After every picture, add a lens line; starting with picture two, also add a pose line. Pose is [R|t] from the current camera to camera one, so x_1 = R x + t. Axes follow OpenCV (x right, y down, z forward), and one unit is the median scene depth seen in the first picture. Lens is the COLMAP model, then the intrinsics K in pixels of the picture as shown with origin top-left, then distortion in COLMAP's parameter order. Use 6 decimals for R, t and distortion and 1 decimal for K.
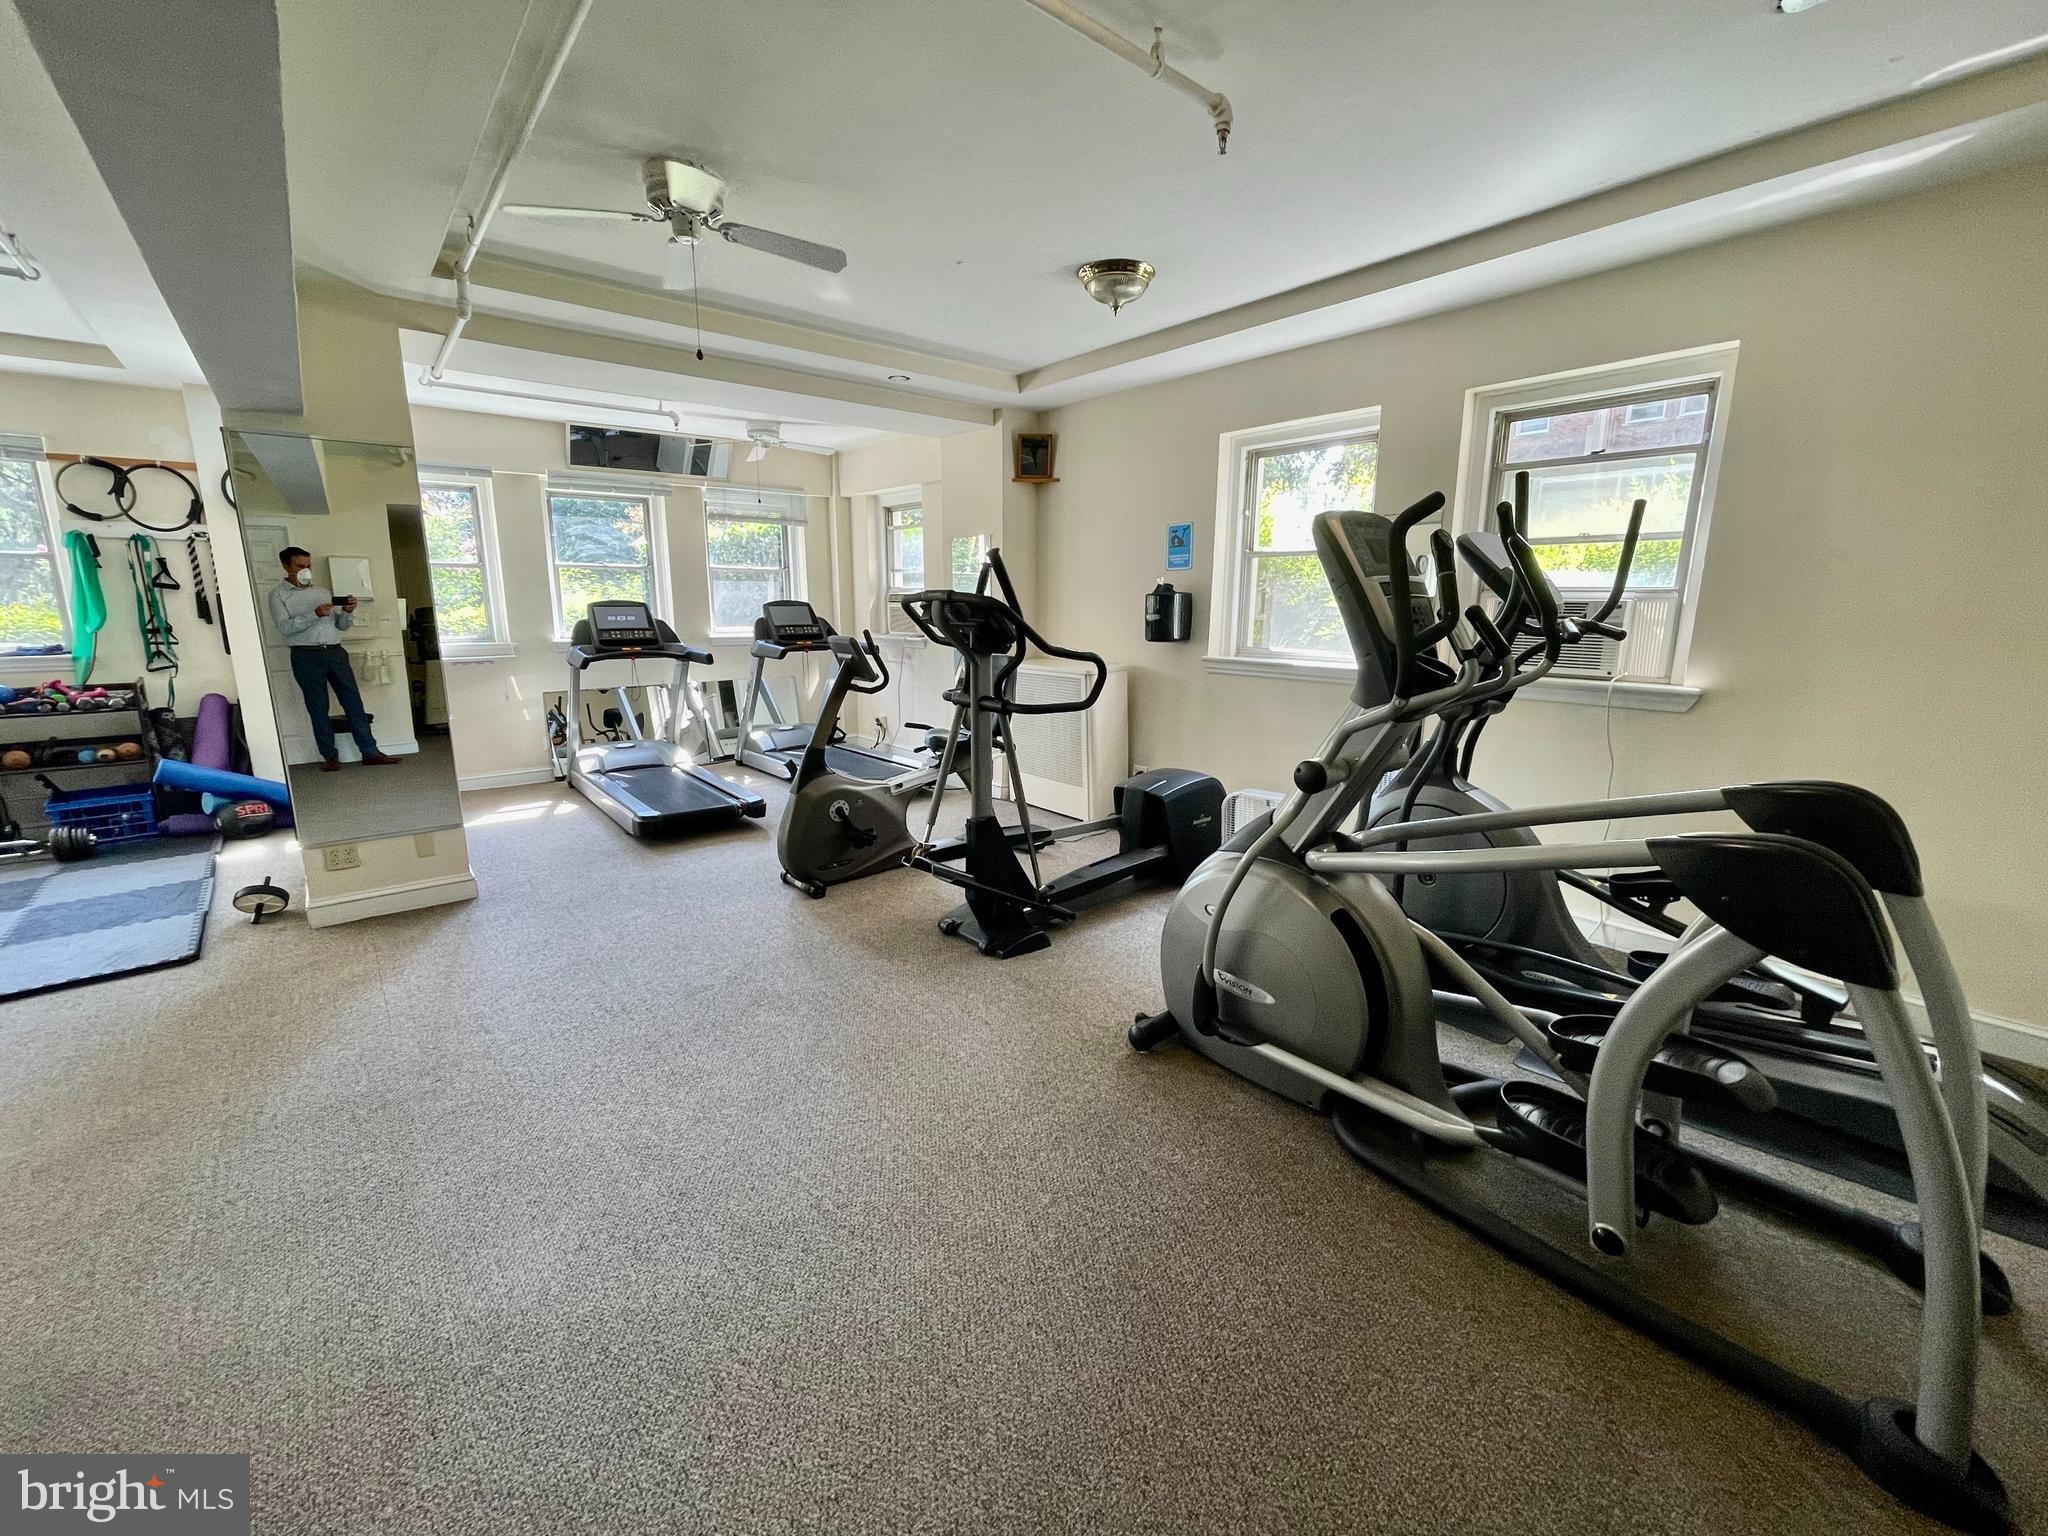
lens RADIAL K [[824.3, 0, 1018.6], [0, 824.3, 764.1], [0, 0, 1]] dist [0.011535, -0.000484]
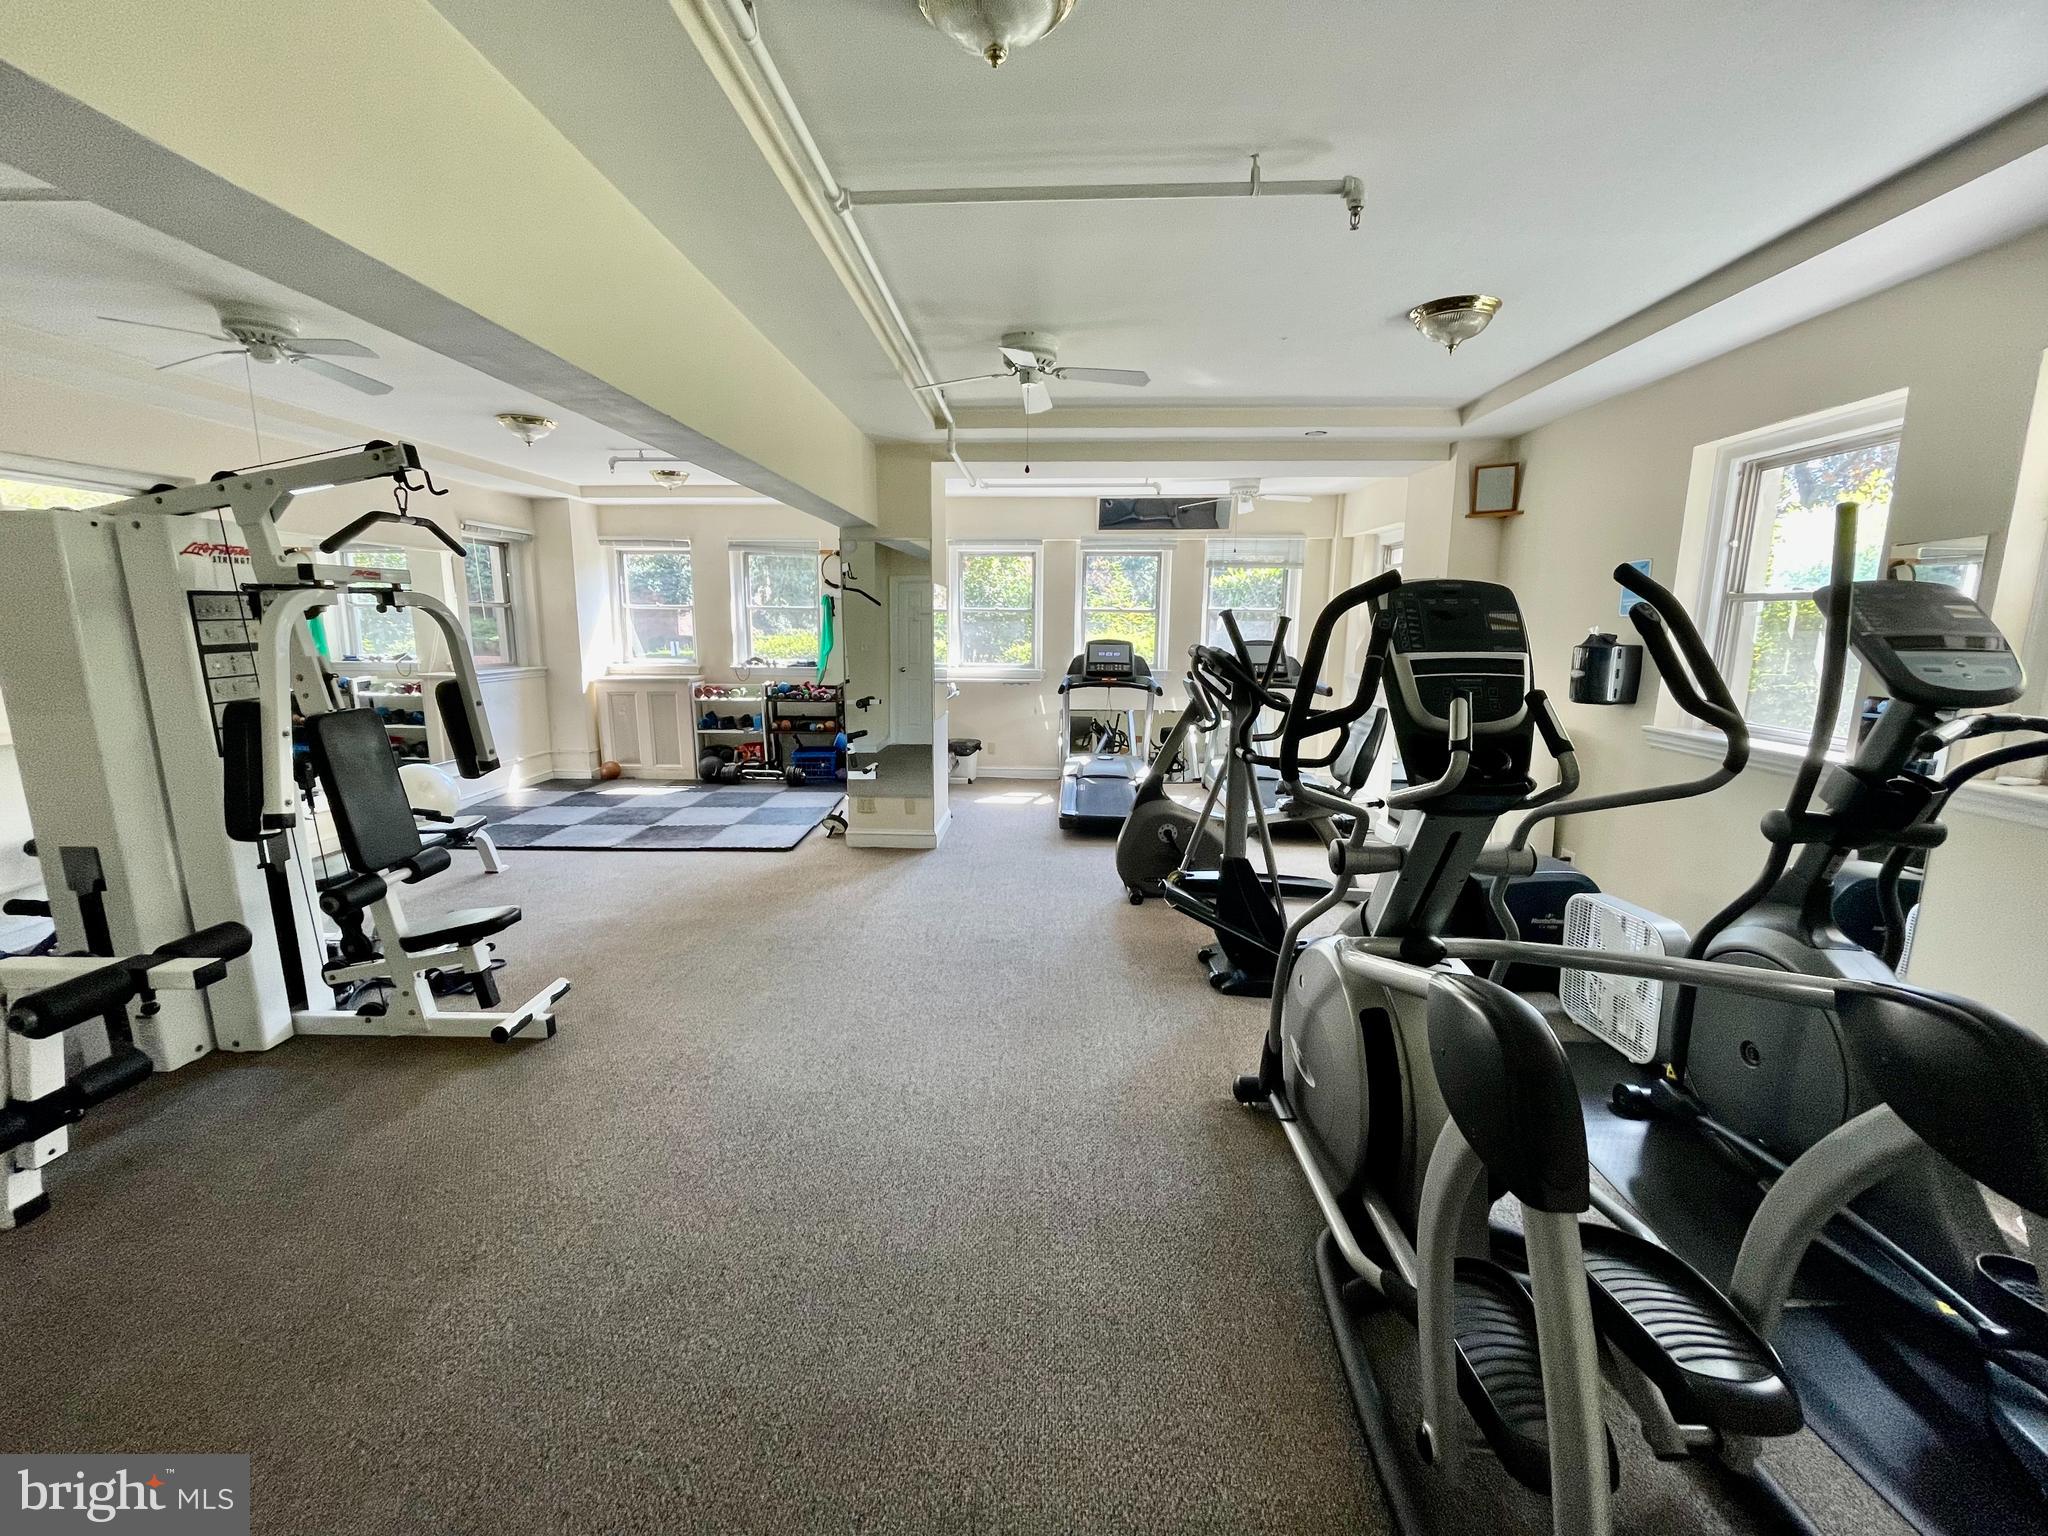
lens RADIAL K [[824.3, 0, 1027.3], [0, 824.3, 769.5], [0, 0, 1]] dist [0.011535, -0.000484]
pose [[0.753417, 0.122290, -0.646072, 0.312167], [-0.140738, 0.989774, 0.023226, -0.024807], [0.642305, 0.073428, 0.762923, 0.010619]]
